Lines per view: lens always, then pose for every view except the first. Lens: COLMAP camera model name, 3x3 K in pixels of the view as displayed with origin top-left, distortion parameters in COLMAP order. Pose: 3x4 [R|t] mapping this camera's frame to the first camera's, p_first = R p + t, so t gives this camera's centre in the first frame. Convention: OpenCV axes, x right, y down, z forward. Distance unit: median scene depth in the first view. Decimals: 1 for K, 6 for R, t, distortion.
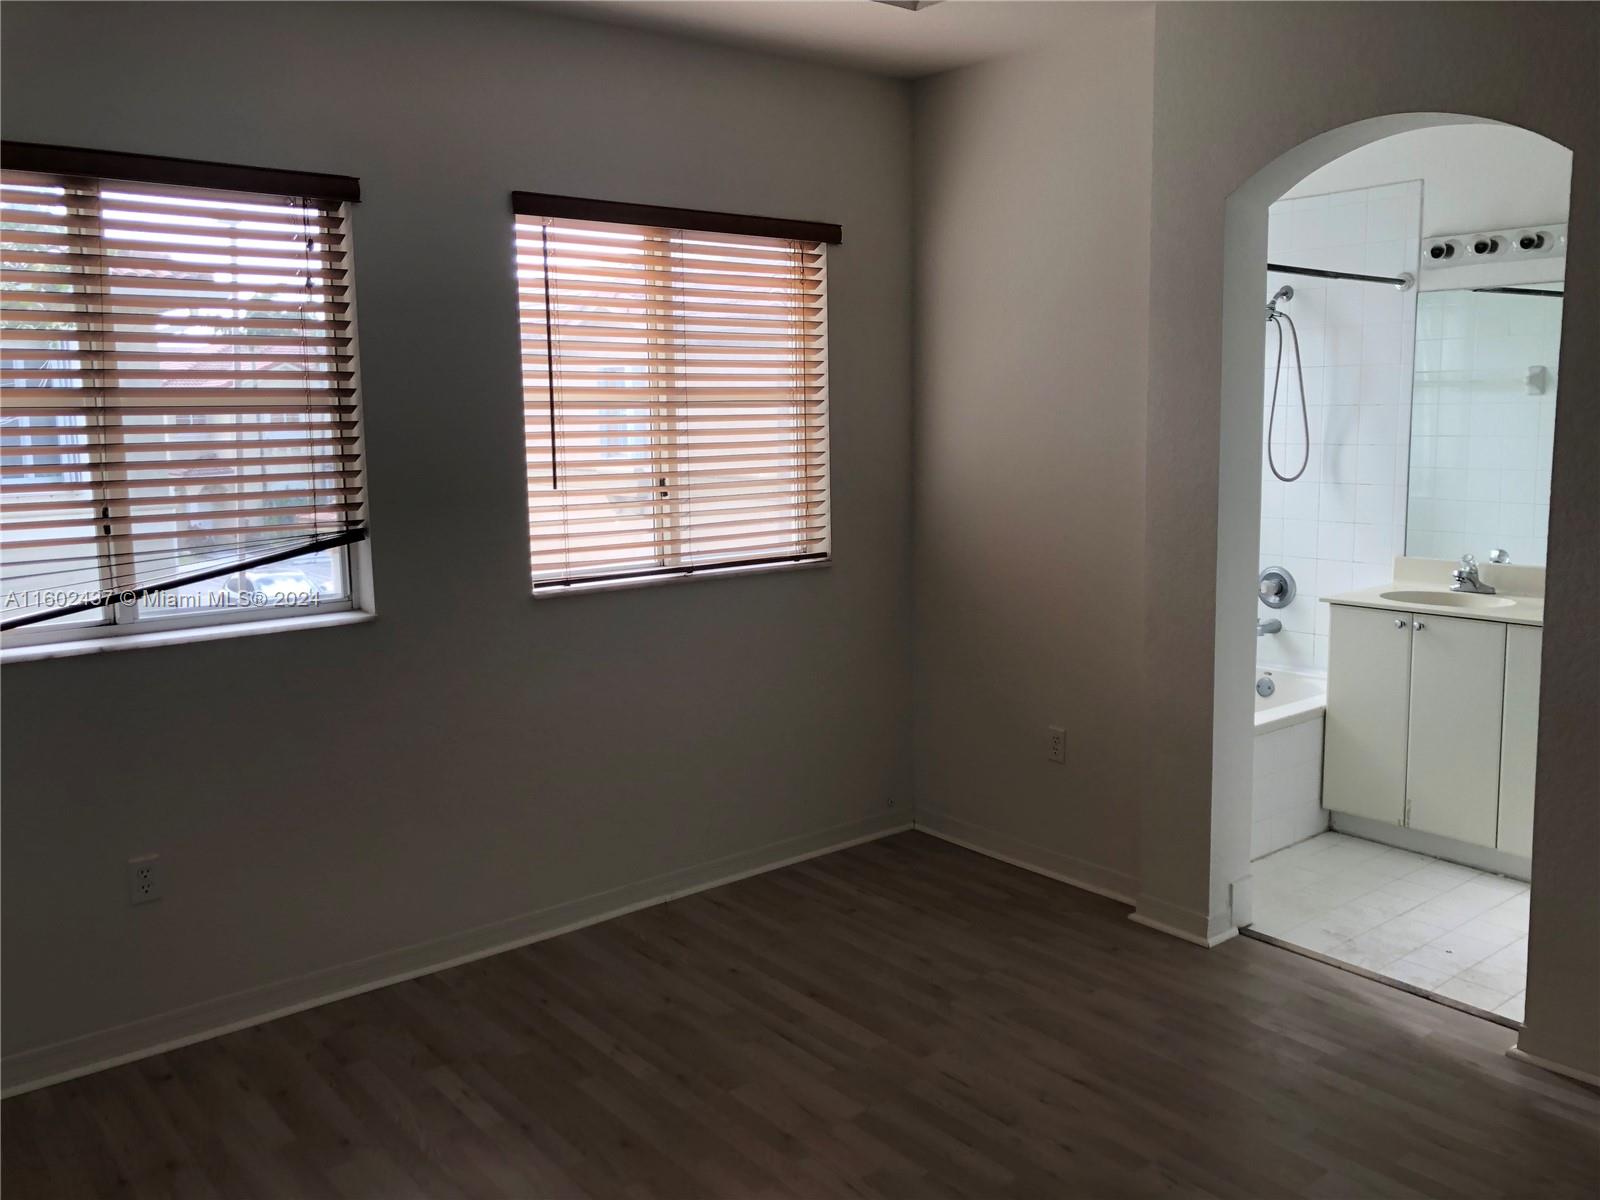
lens RADIAL K [[1308.1, 0, 801.9], [0, 1308.1, 572.9], [0, 0, 1]] dist [0.060372, -0.002589]
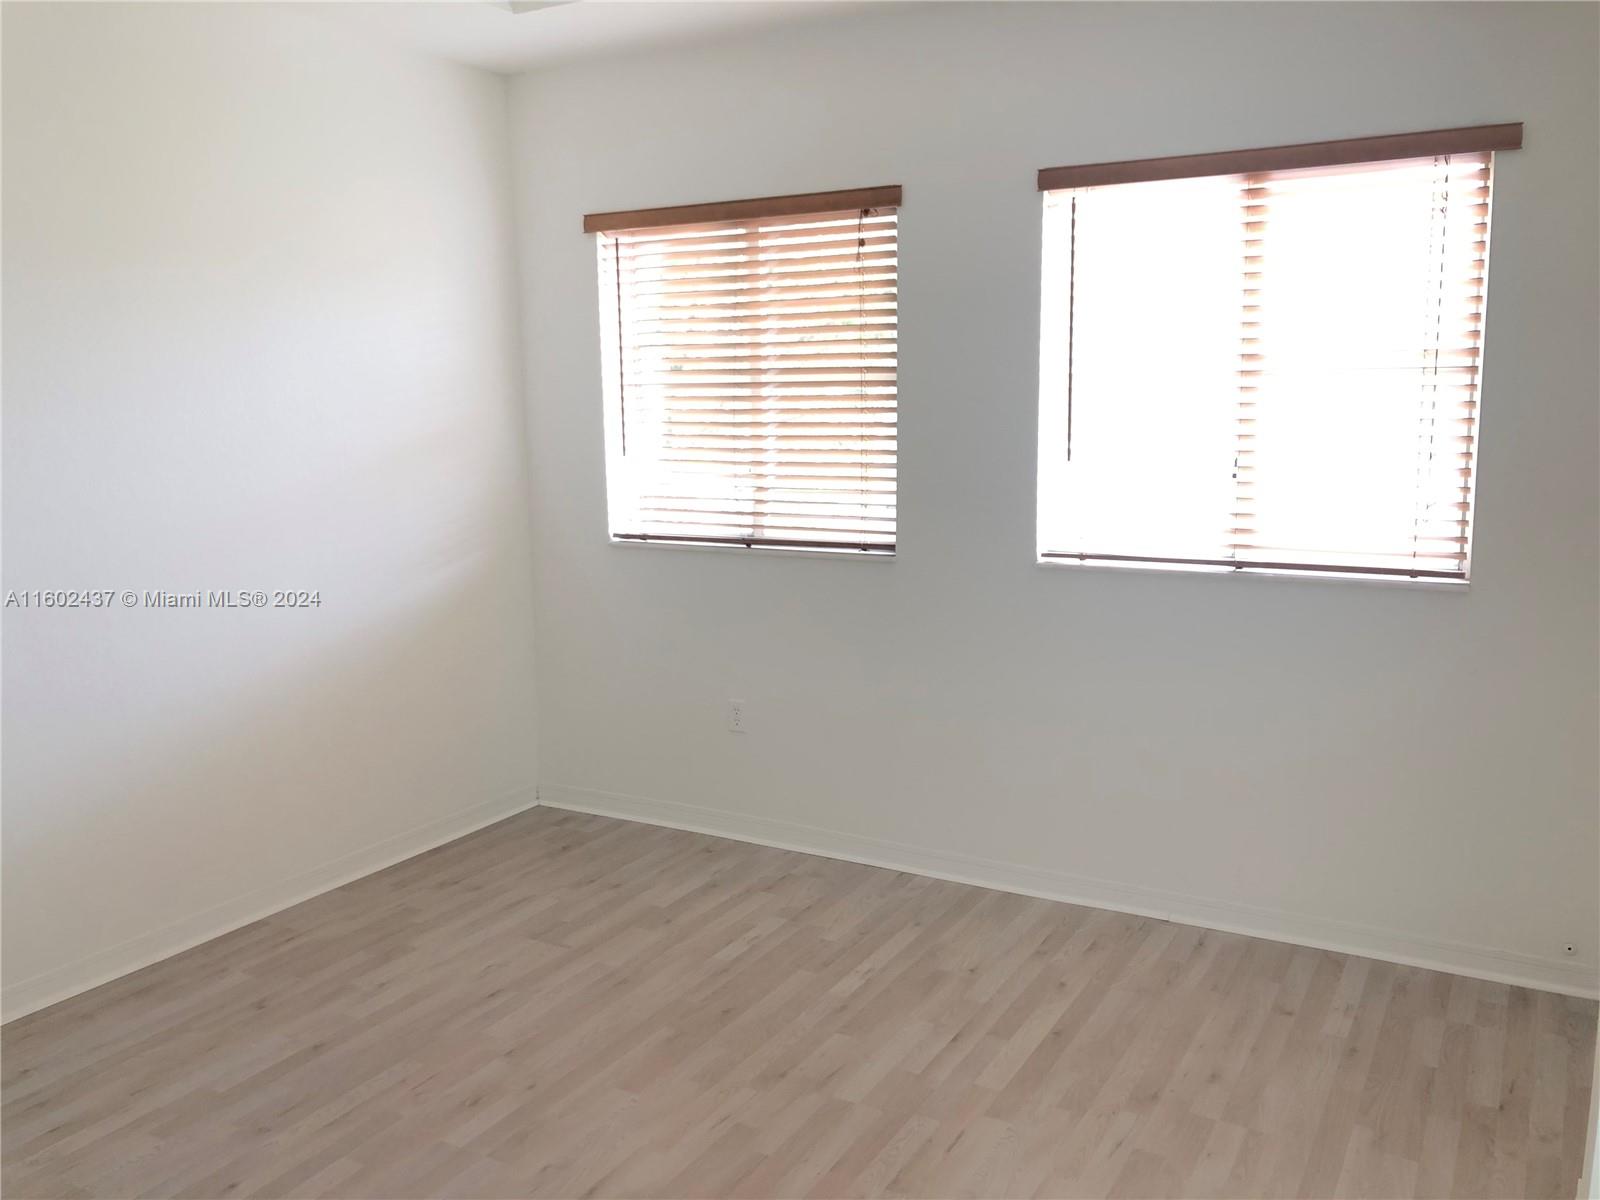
lens RADIAL K [[1320.7, 0, 805.6], [0, 1320.7, 594.8], [0, 0, 1]] dist [0.001937, -0.006451]
pose [[0.369740, 0.148800, -0.917143, 0.808792], [-0.112232, 0.987018, 0.114891, -0.068007], [0.922332, 0.060453, 0.381640, 0.526765]]
